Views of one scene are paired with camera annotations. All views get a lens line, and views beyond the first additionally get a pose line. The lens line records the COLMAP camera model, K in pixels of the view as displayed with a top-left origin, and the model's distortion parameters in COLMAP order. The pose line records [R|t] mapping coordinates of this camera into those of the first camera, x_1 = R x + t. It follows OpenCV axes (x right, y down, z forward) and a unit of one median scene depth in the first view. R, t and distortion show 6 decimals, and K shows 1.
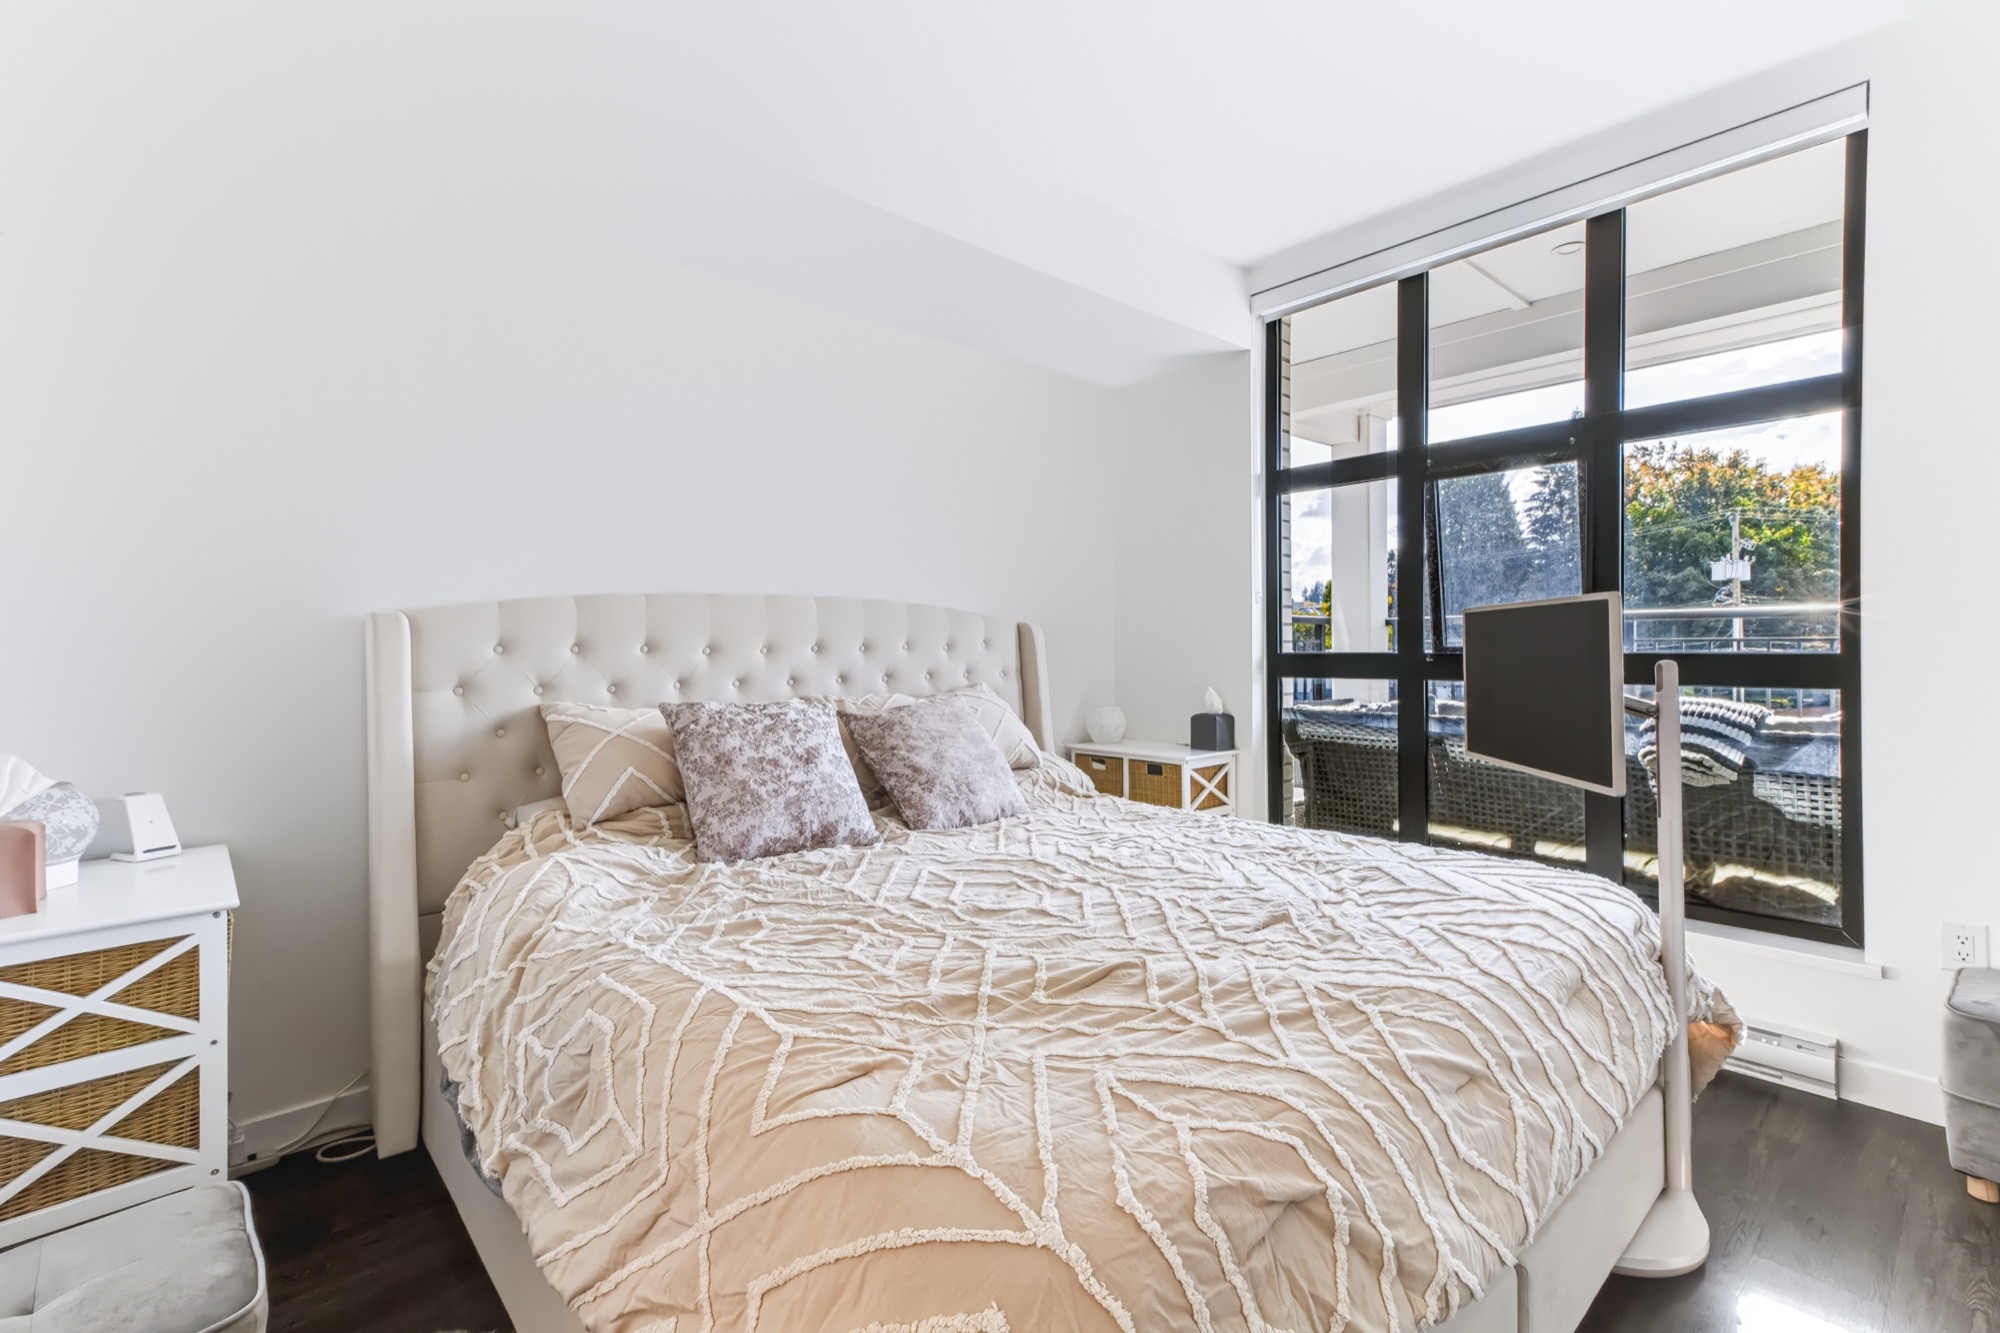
lens RADIAL K [[906.3, 0, 1009.7], [0, 906.3, 665.4], [0, 0, 1]] dist [0.029825, 0.000229]
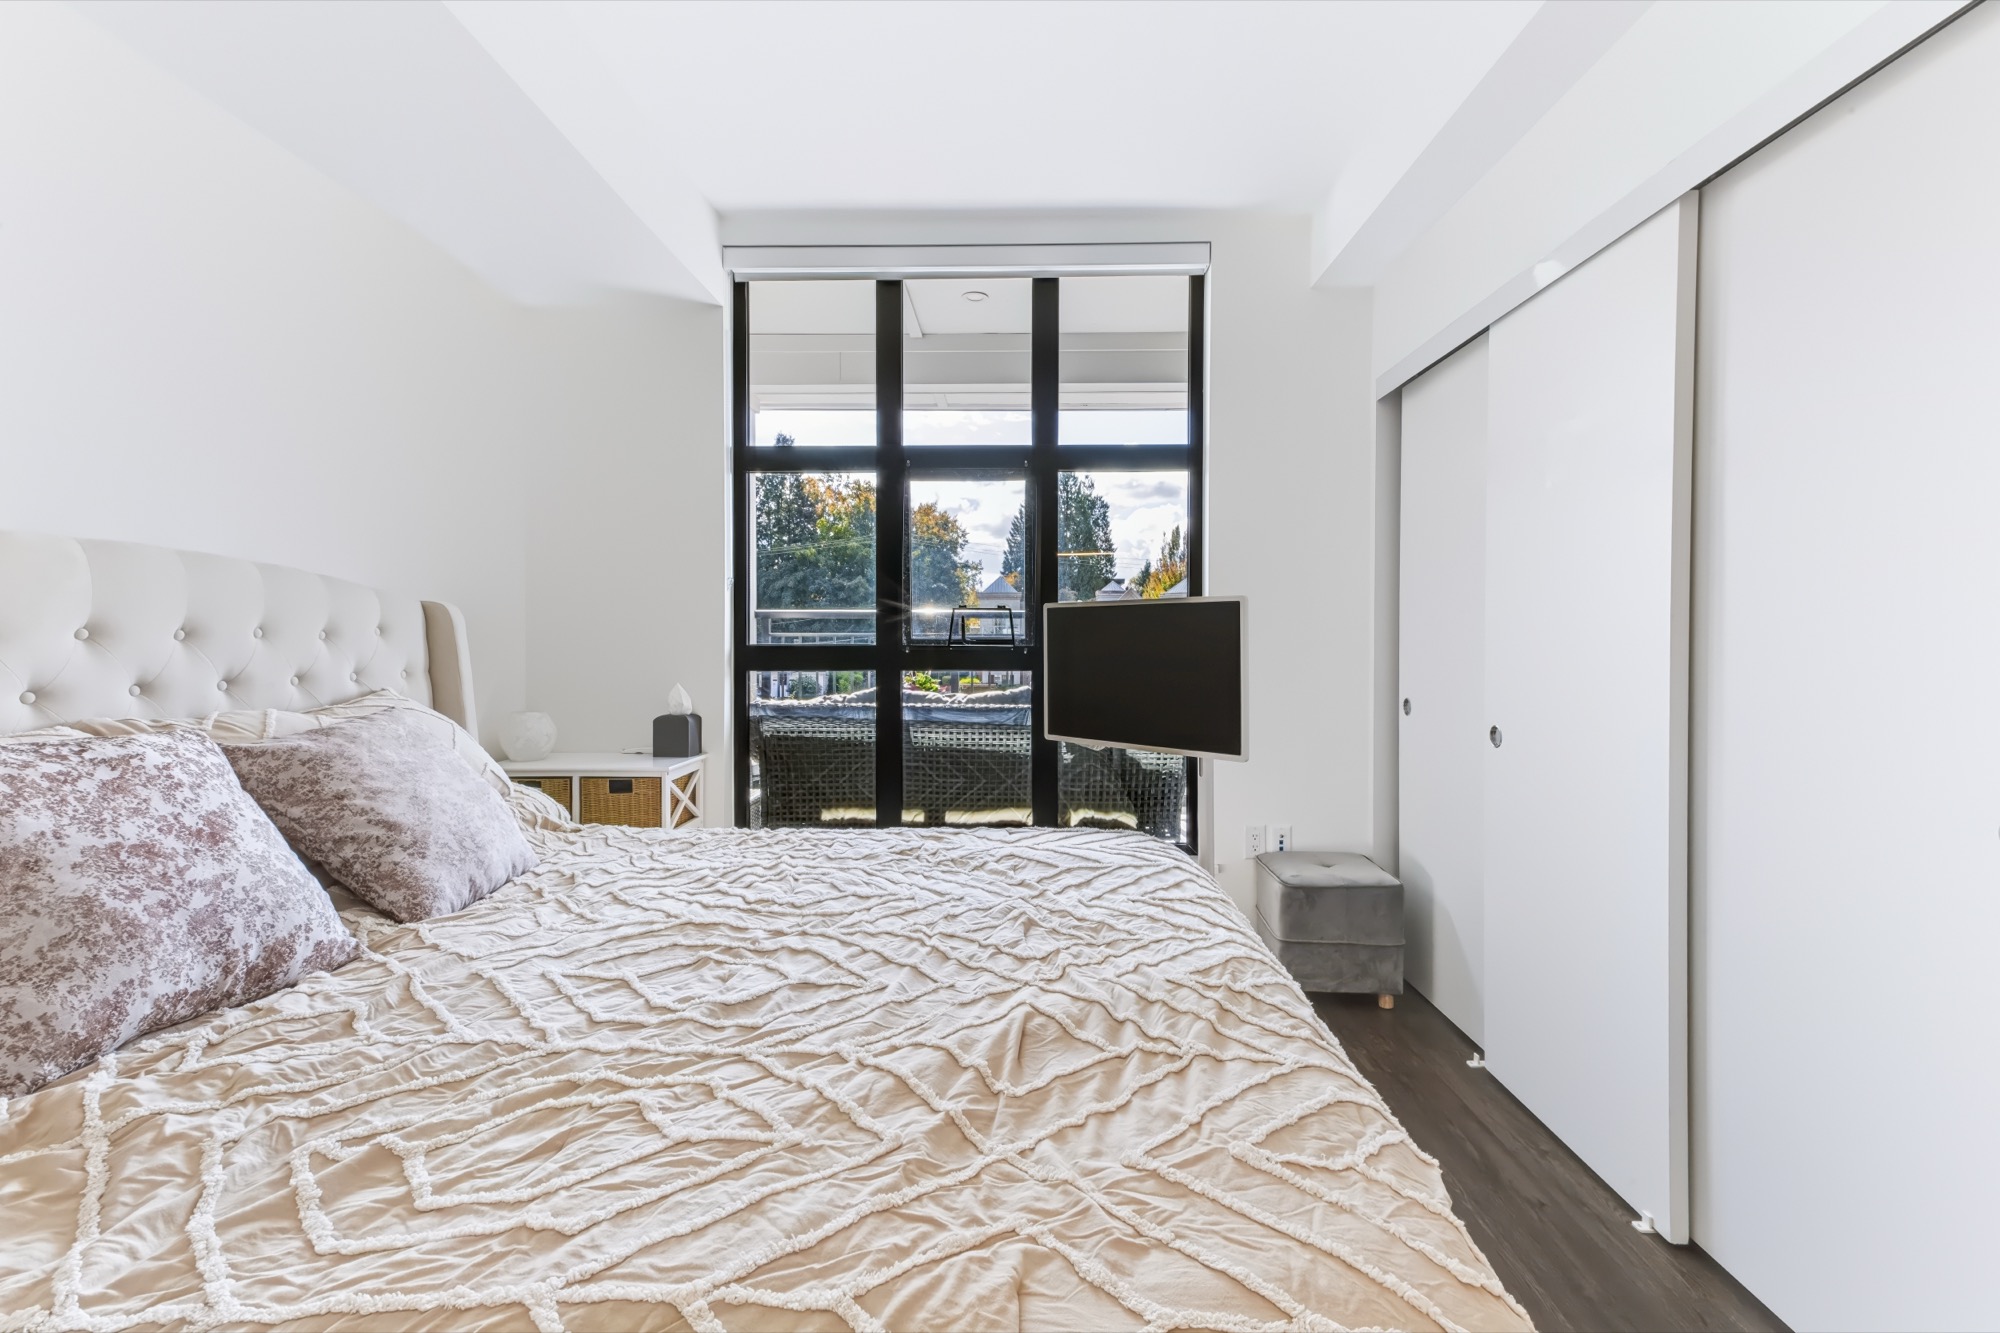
lens RADIAL K [[914.8, 0, 1011.0], [0, 914.8, 652.7], [0, 0, 1]] dist [0.030760, 0.000595]
pose [[0.691022, -0.004401, 0.722820, -0.282955], [0.008578, 0.999961, -0.002113, -0.001610], [-0.722782, 0.007661, 0.691033, 0.244966]]
